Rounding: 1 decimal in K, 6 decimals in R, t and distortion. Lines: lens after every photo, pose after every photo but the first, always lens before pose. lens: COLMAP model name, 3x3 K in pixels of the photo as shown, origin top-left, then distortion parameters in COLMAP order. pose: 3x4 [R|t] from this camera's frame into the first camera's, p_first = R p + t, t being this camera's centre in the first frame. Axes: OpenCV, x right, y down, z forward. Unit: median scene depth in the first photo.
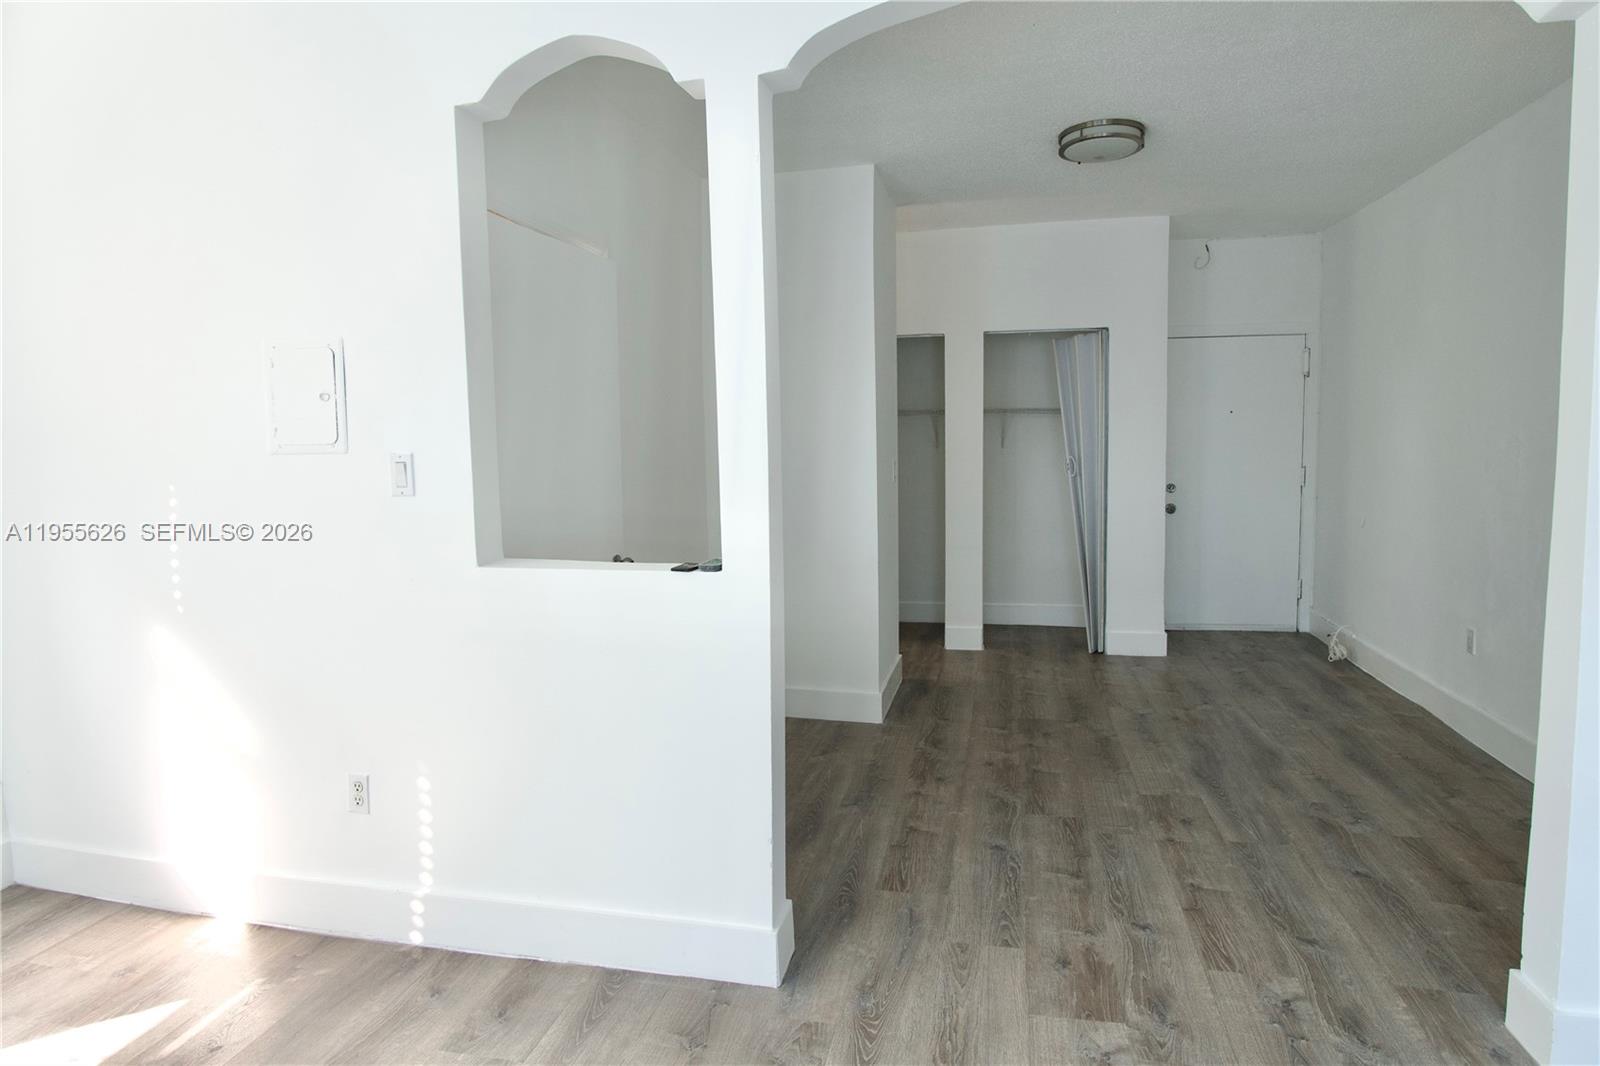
lens RADIAL K [[914.1, 0, 794.3], [0, 914.1, 515.5], [0, 0, 1]] dist [-0.019605, 0.001266]
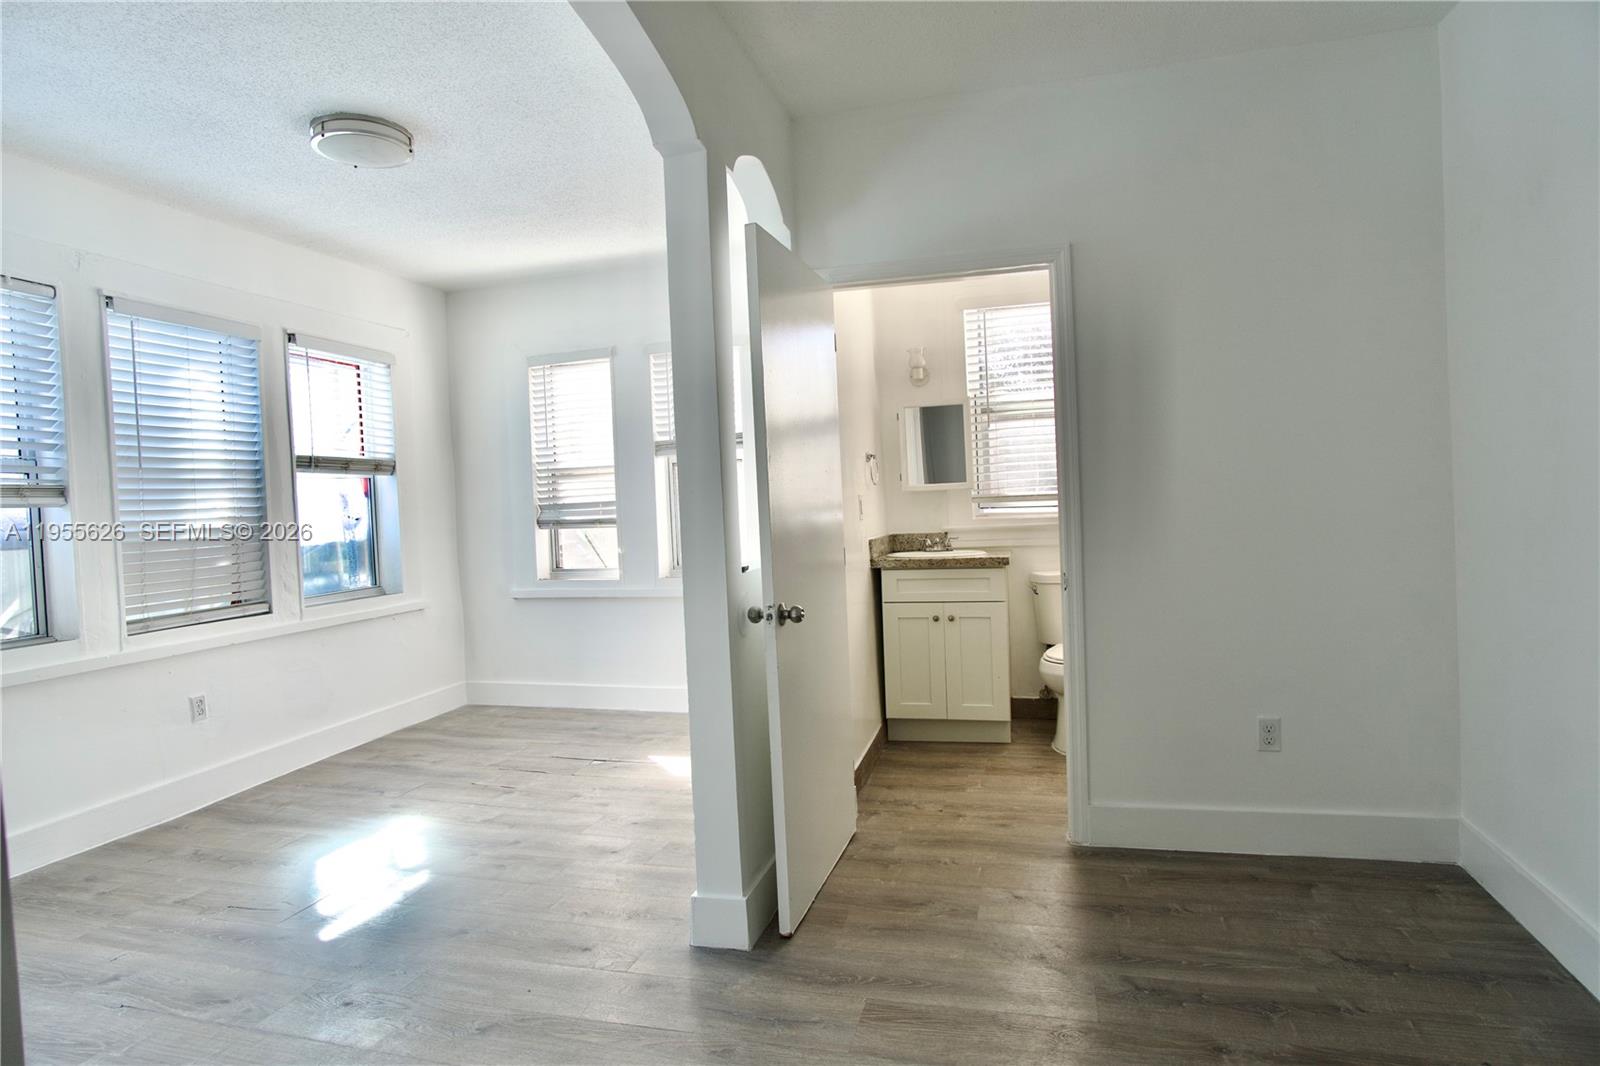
lens RADIAL K [[851.4, 0, 794.7], [0, 851.4, 523.1], [0, 0, 1]] dist [-0.019154, 0.002666]
pose [[-0.046315, 0.046523, -0.997843, 0.646533], [-0.030187, 0.998394, 0.047950, -0.038048], [0.998471, 0.032342, -0.044836, 0.746350]]
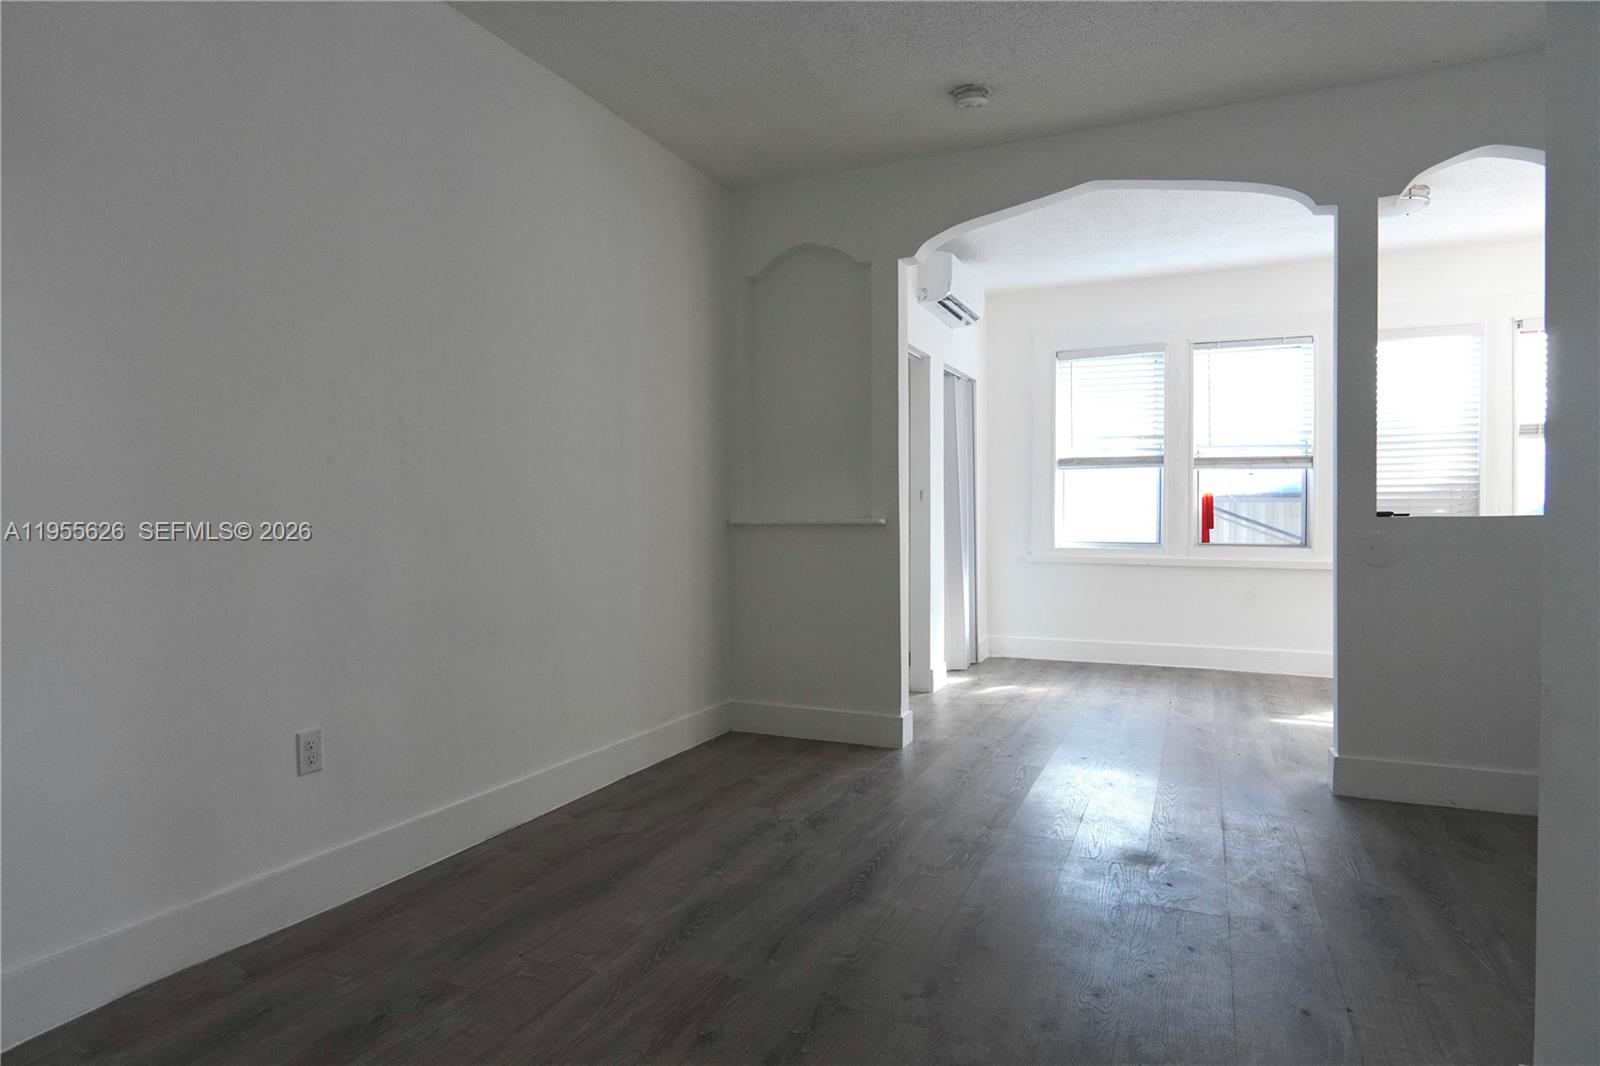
lens RADIAL K [[914.1, 0, 794.3], [0, 914.1, 515.5], [0, 0, 1]] dist [-0.019605, 0.001266]
pose [[-0.980819, 0.014022, 0.194416, 0.365836], [0.029742, 0.996496, 0.078177, -0.057183], [-0.192639, 0.082460, -0.977799, 1.706251]]
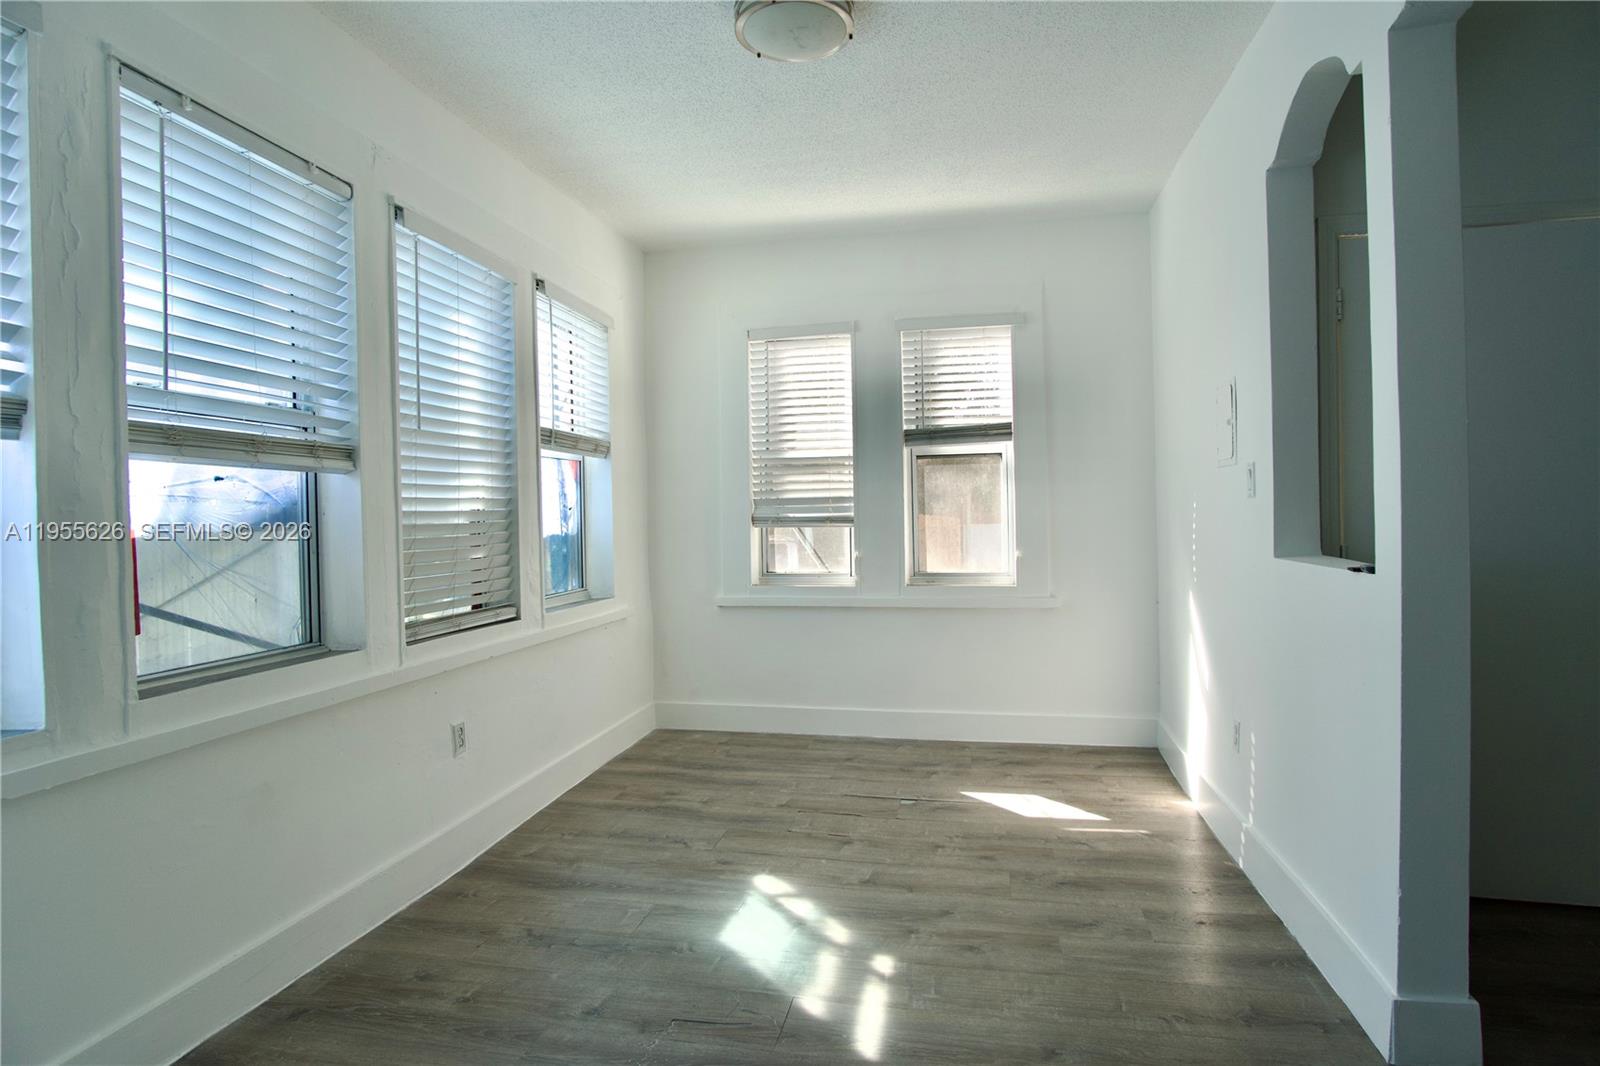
lens RADIAL K [[851.4, 0, 794.7], [0, 851.4, 523.1], [0, 0, 1]] dist [-0.019154, 0.002666]
pose [[0.034242, 0.029589, -0.998975, 0.477297], [-0.058947, 0.997881, 0.027536, 0.012674], [0.997674, 0.057944, 0.035913, 0.242239]]
